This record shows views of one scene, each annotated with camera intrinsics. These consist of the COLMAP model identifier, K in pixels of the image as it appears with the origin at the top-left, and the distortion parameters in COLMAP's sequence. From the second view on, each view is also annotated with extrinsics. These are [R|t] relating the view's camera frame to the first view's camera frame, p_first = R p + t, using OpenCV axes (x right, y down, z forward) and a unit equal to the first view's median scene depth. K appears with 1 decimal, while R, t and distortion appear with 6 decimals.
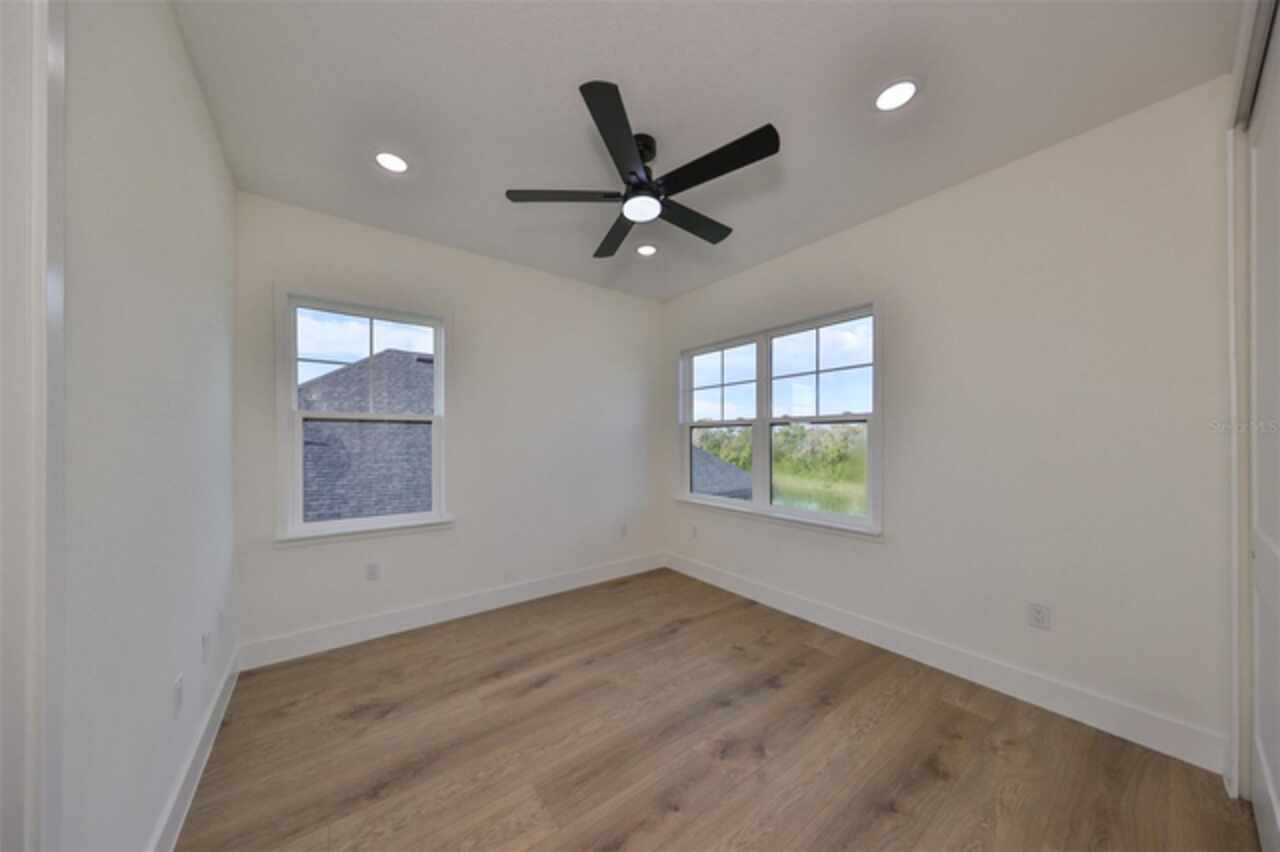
lens RADIAL K [[396.5, 0, 630.2], [0, 396.5, 439.5], [0, 0, 1]] dist [-0.003523, 0.000341]
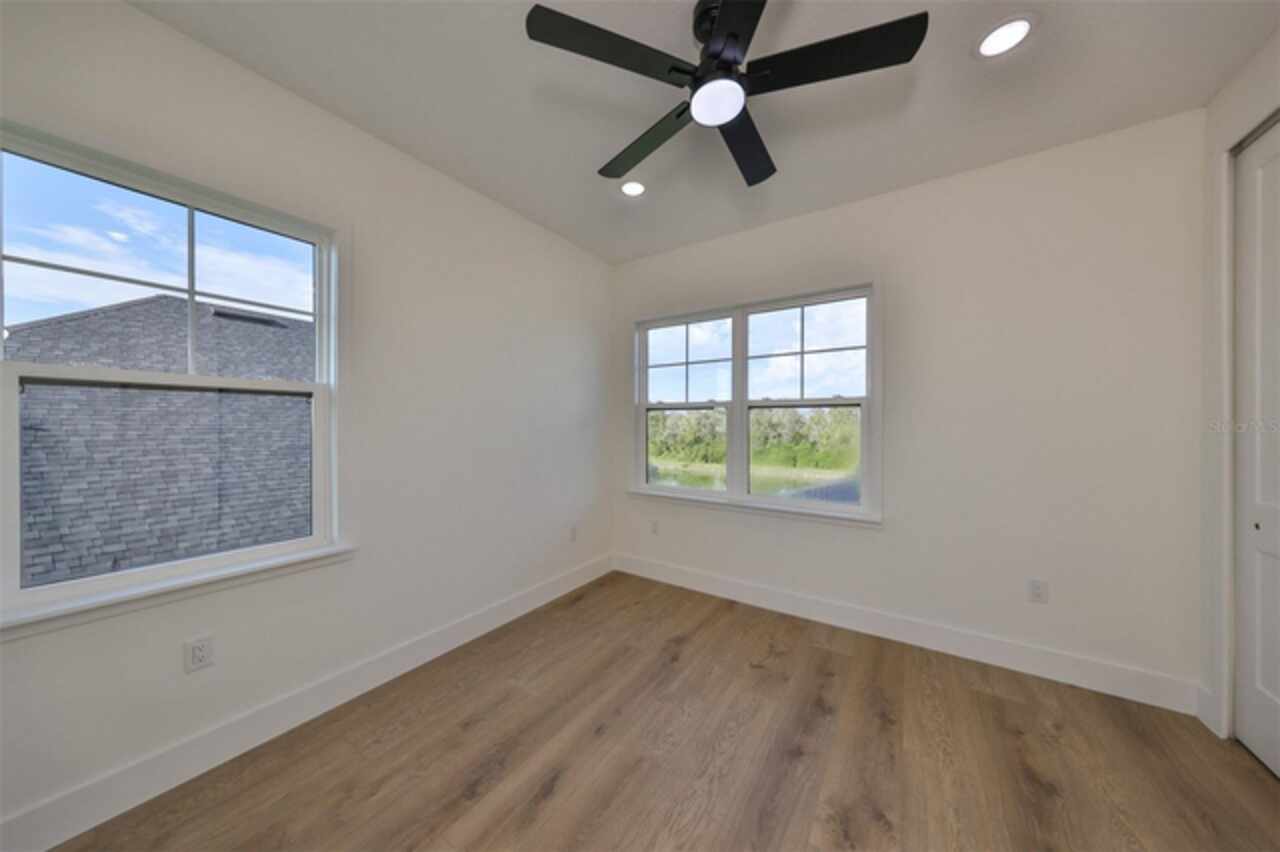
lens RADIAL K [[396.5, 0, 634.1], [0, 396.5, 425.7], [0, 0, 1]] dist [-0.003523, 0.000341]
pose [[0.943441, 0.002271, 0.331532, -0.246684], [-0.004403, 0.999974, 0.005679, 0.000631], [-0.331510, -0.006818, 0.943427, 0.261157]]
